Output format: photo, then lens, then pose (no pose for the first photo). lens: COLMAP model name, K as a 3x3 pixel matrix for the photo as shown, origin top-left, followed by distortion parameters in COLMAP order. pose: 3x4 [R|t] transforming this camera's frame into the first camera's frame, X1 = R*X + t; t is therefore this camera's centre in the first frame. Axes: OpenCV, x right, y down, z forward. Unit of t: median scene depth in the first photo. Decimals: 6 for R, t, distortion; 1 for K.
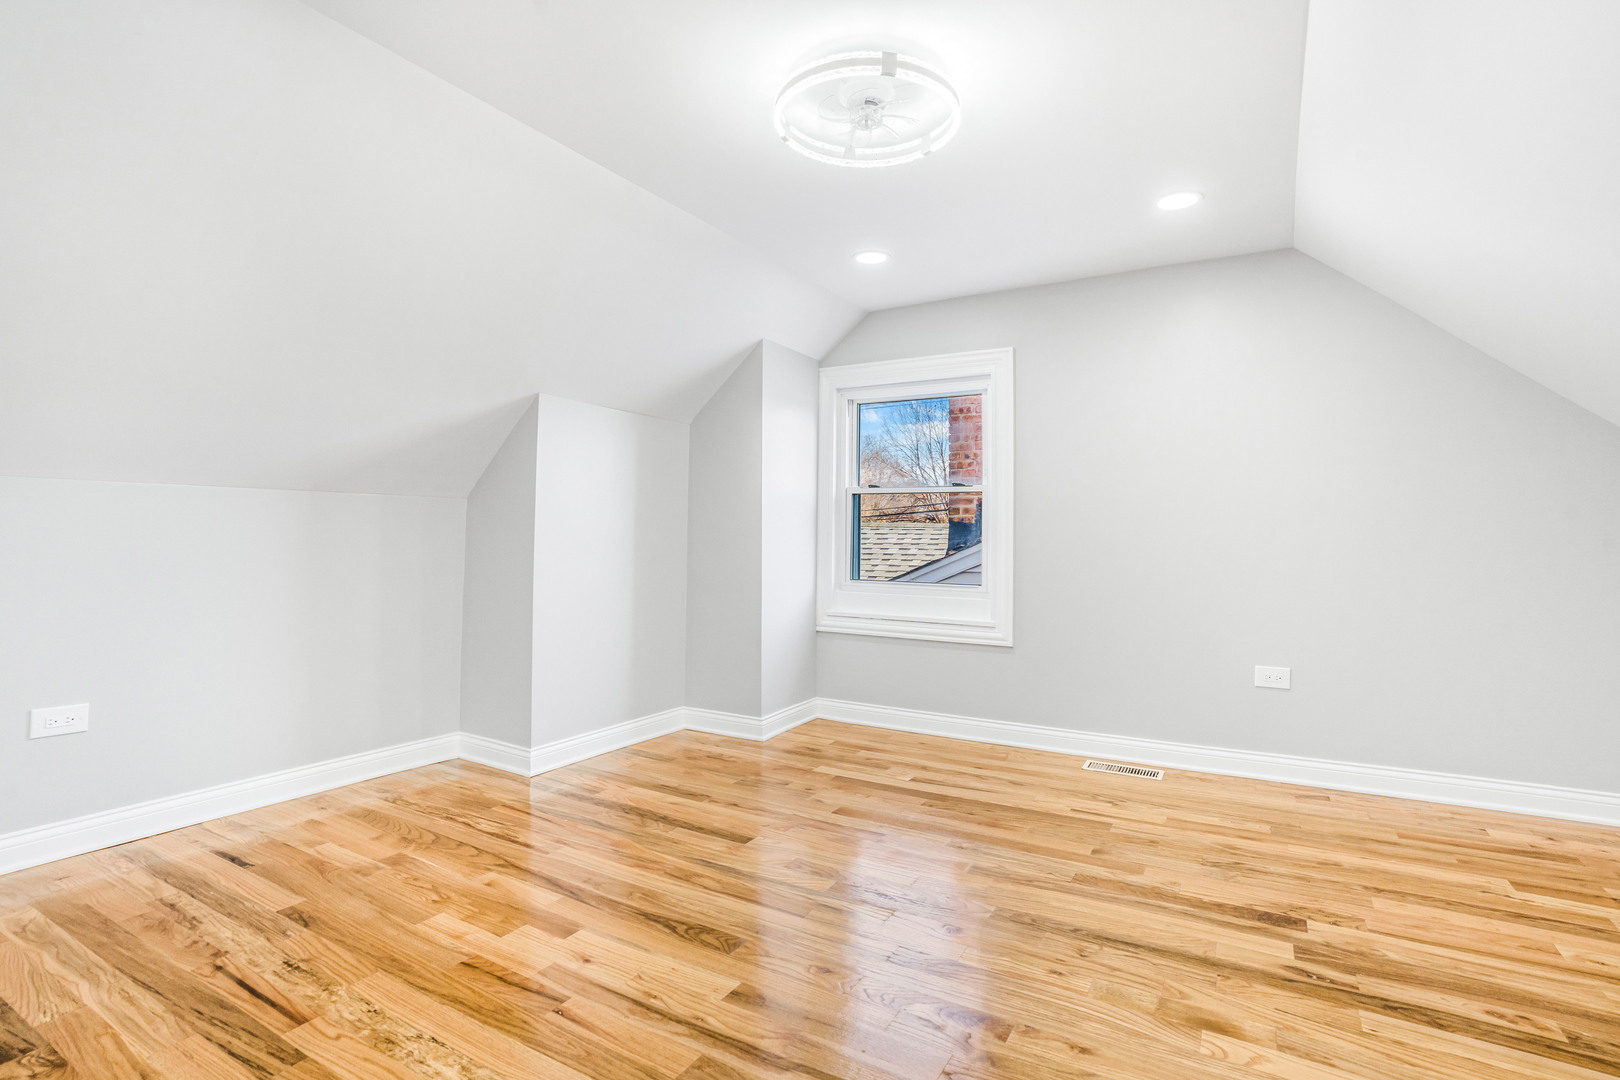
lens RADIAL K [[750.2, 0, 816.2], [0, 750.2, 551.2], [0, 0, 1]] dist [-0.018523, 0.004534]
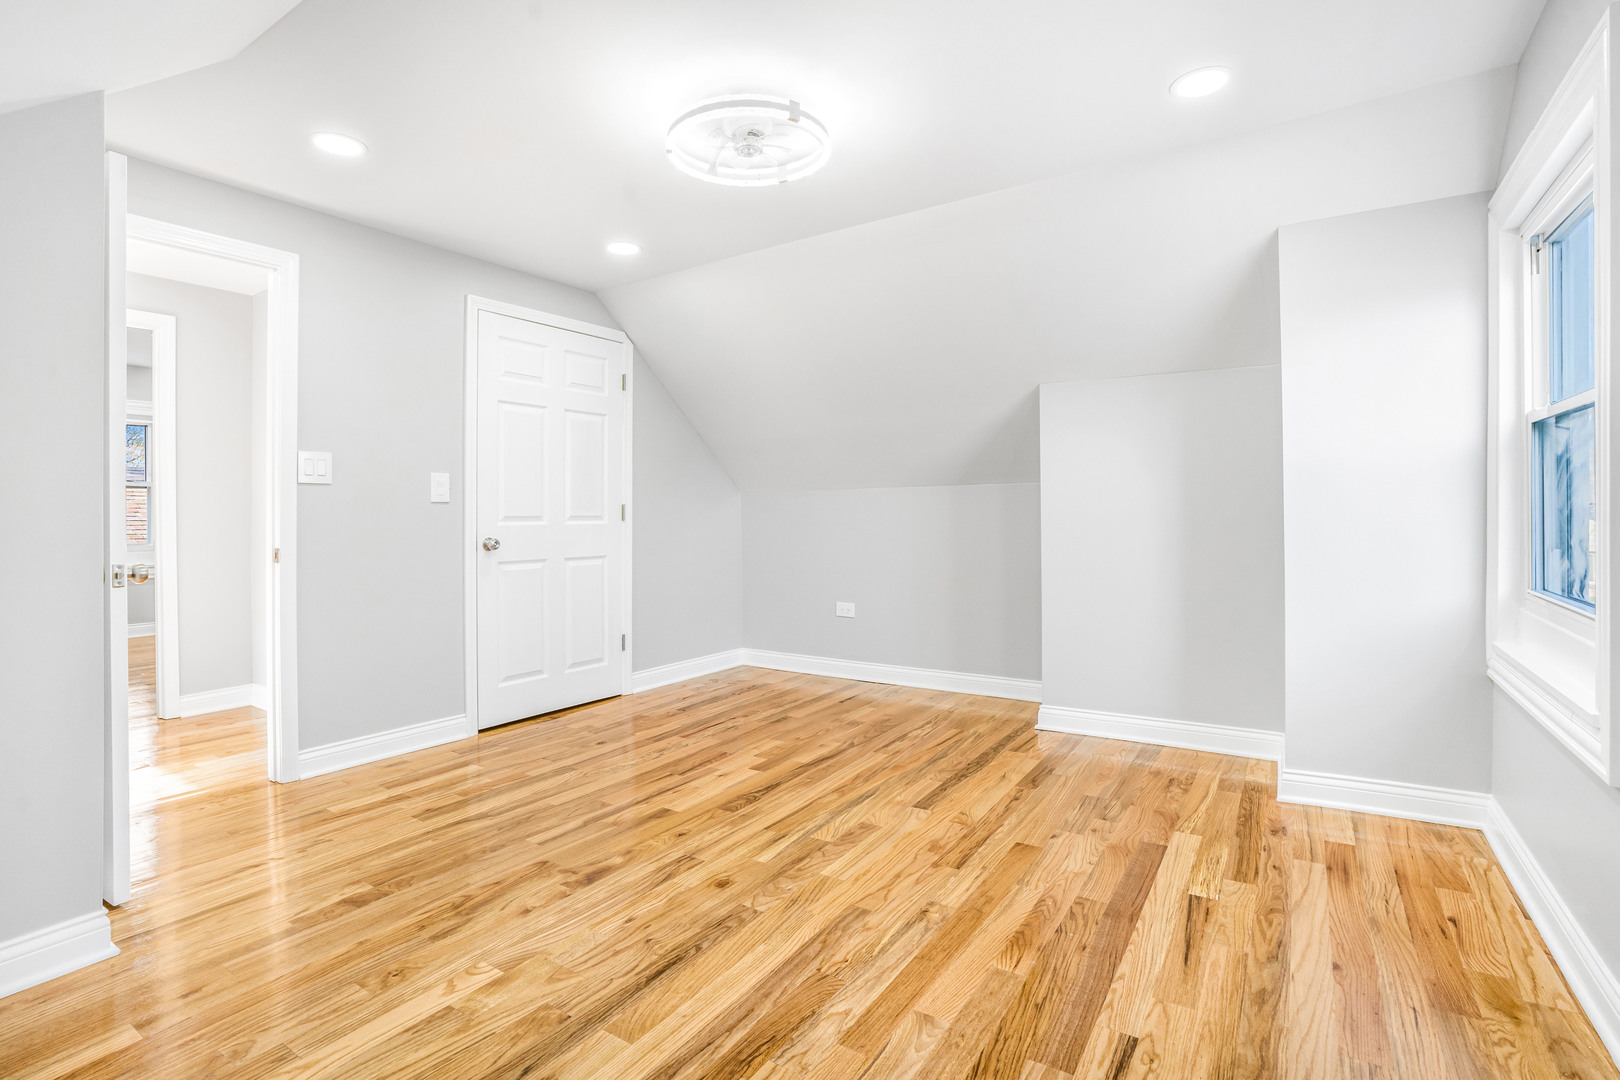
lens RADIAL K [[750.2, 0, 812.6], [0, 750.2, 532.4], [0, 0, 1]] dist [-0.018523, 0.004534]
pose [[-0.045744, 0.001342, -0.998952, 1.179609], [0.006097, 0.999981, 0.001064, 0.005666], [0.998935, -0.006042, -0.045751, 1.121886]]
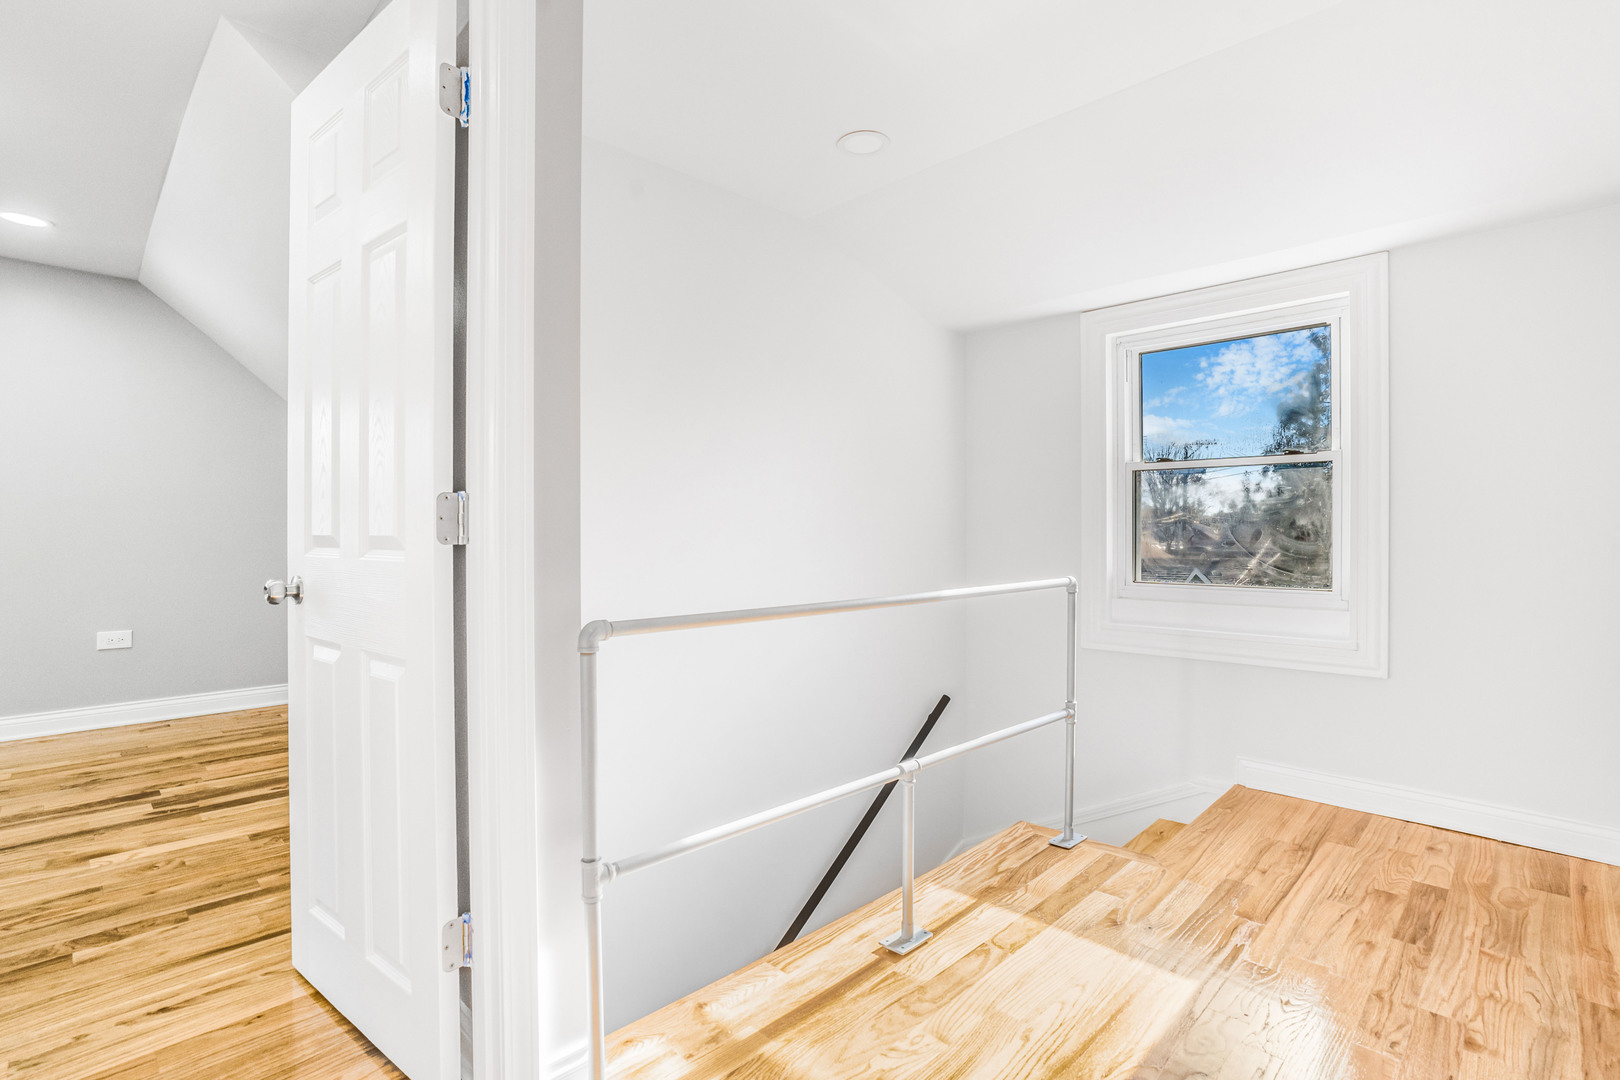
lens RADIAL K [[750.2, 0, 812.7], [0, 750.2, 545.3], [0, 0, 1]] dist [-0.018523, 0.004534]
pose [[0.235264, -0.005251, 0.971917, -0.414762], [-0.014032, 0.999863, 0.008799, -0.005123], [-0.971830, -0.015708, 0.235159, -0.535118]]
